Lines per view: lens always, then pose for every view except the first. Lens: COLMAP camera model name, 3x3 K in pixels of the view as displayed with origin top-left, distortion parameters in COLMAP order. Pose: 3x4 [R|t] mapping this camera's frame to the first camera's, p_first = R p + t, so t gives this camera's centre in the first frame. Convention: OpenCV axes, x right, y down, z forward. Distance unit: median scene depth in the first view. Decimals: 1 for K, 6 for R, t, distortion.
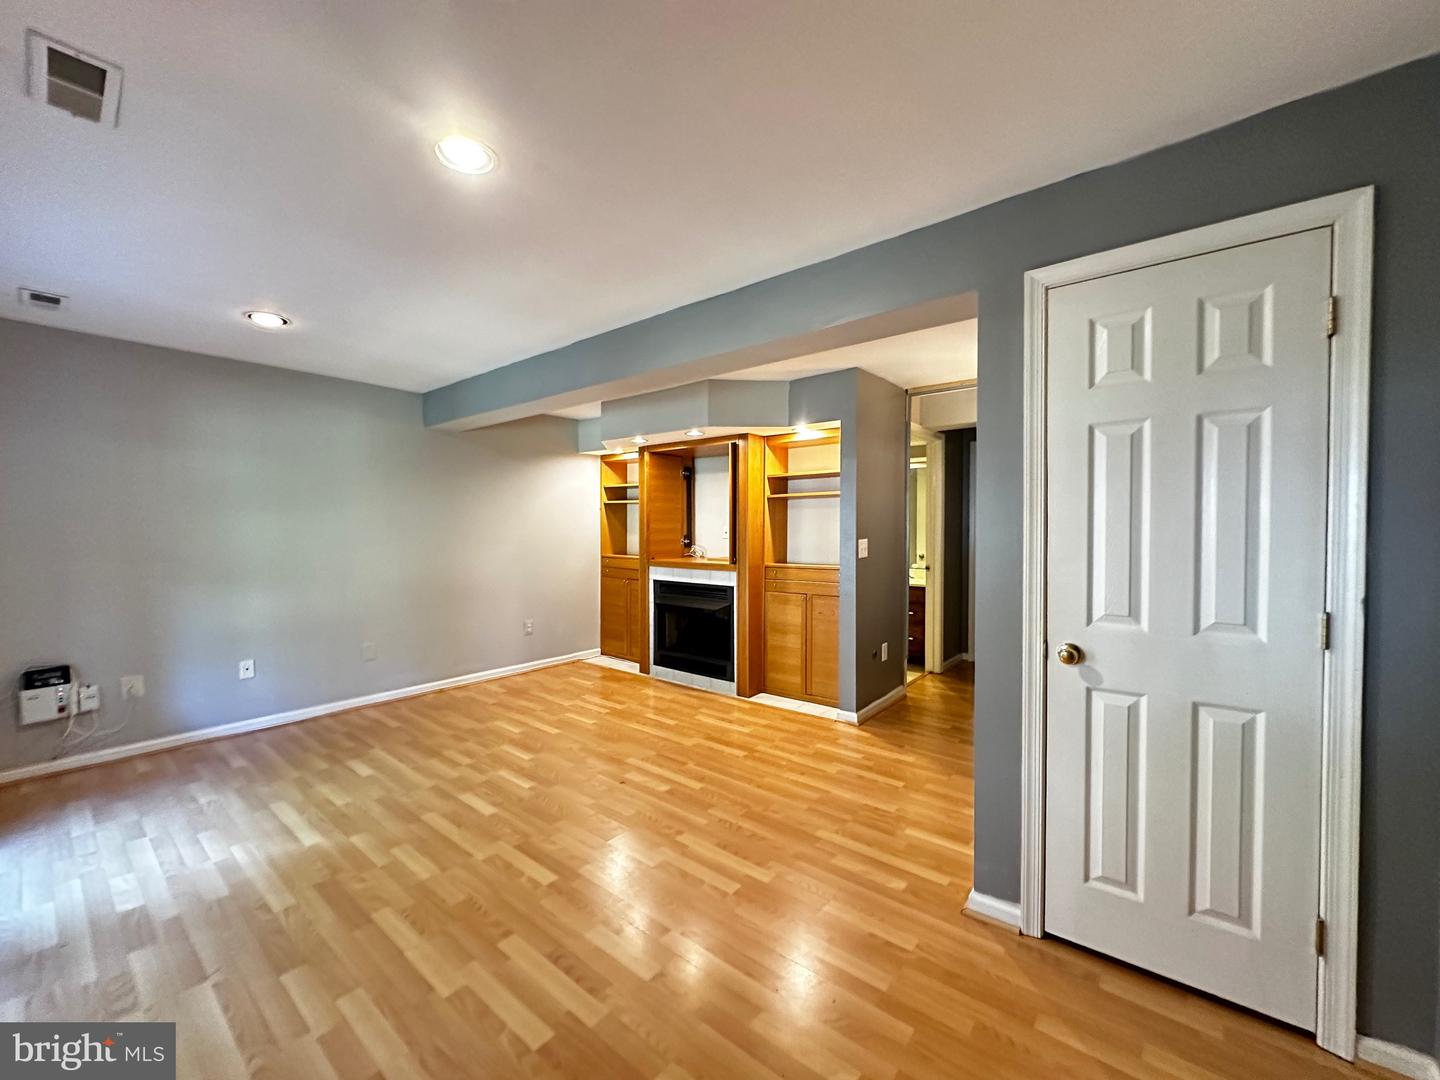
lens RADIAL K [[573.8, 0, 720.0], [0, 573.8, 540.0], [0, 0, 1]] dist [-0.001977, 0.000089]
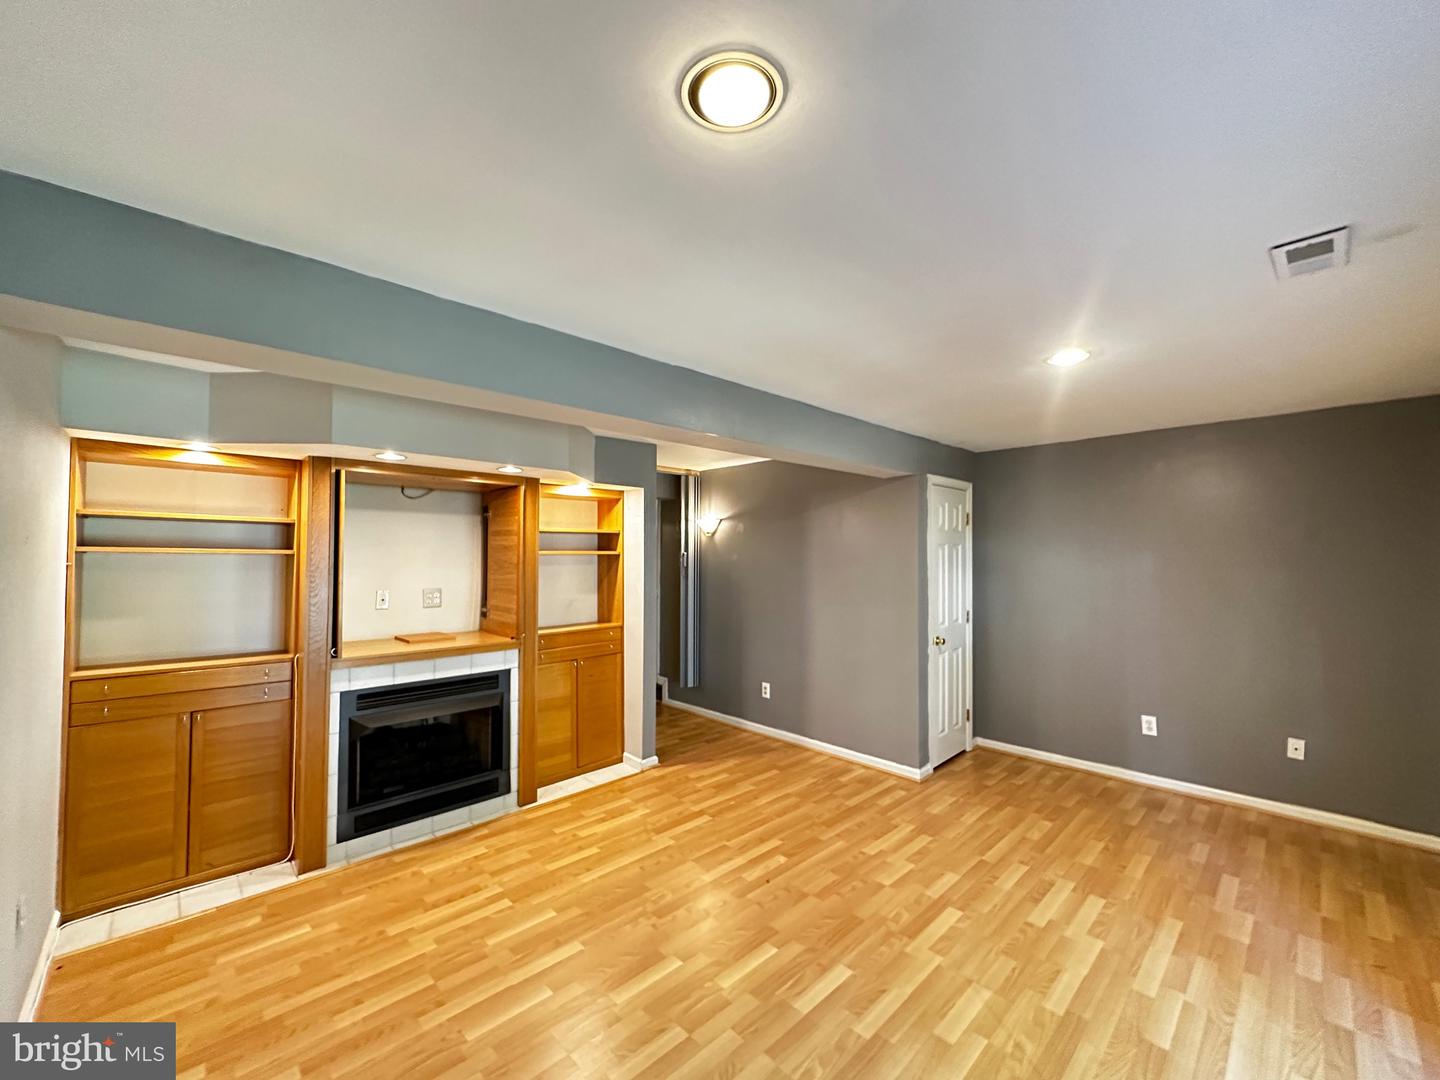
lens RADIAL K [[576.7, 0, 719.4], [0, 576.7, 541.2], [0, 0, 1]] dist [-0.005165, 0.001729]
pose [[0.122555, 0.025578, 0.992132, -1.023439], [0.022783, 0.999332, -0.028578, -0.089985], [-0.992200, 0.026106, 0.121890, 0.876165]]
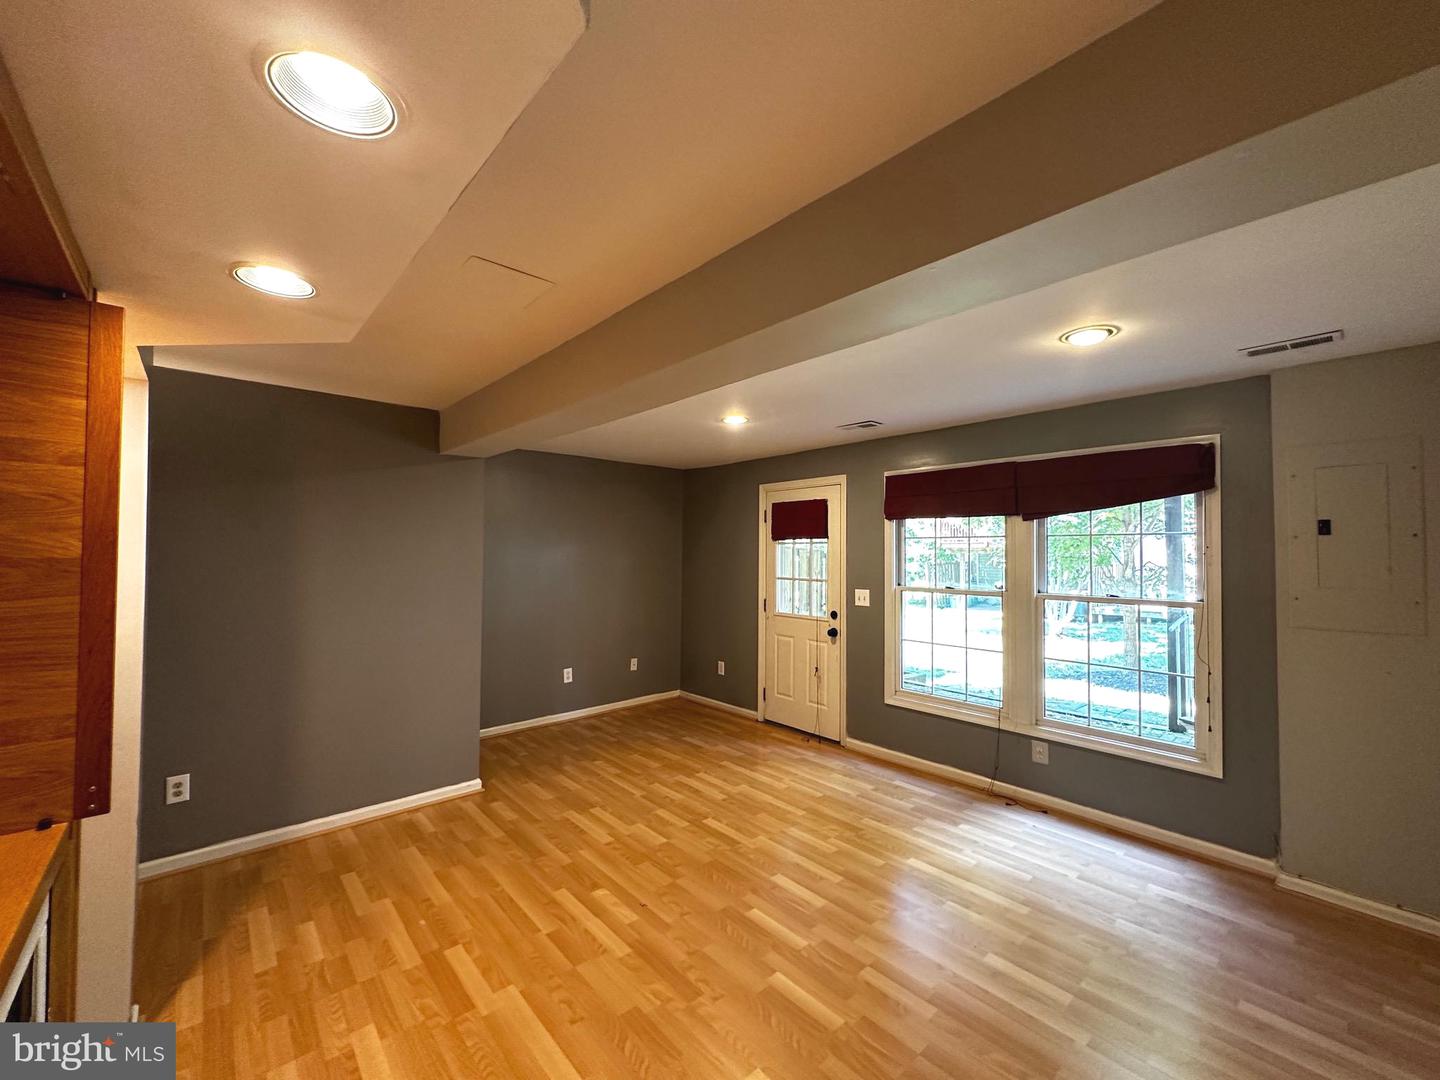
lens RADIAL K [[576.7, 0, 719.4], [0, 576.7, 541.2], [0, 0, 1]] dist [-0.005165, 0.001729]
pose [[-0.987556, -0.001745, 0.157261, -0.377156], [-0.001151, 0.999992, 0.003865, -0.099394], [-0.157266, 0.003636, -0.987550, 1.663180]]
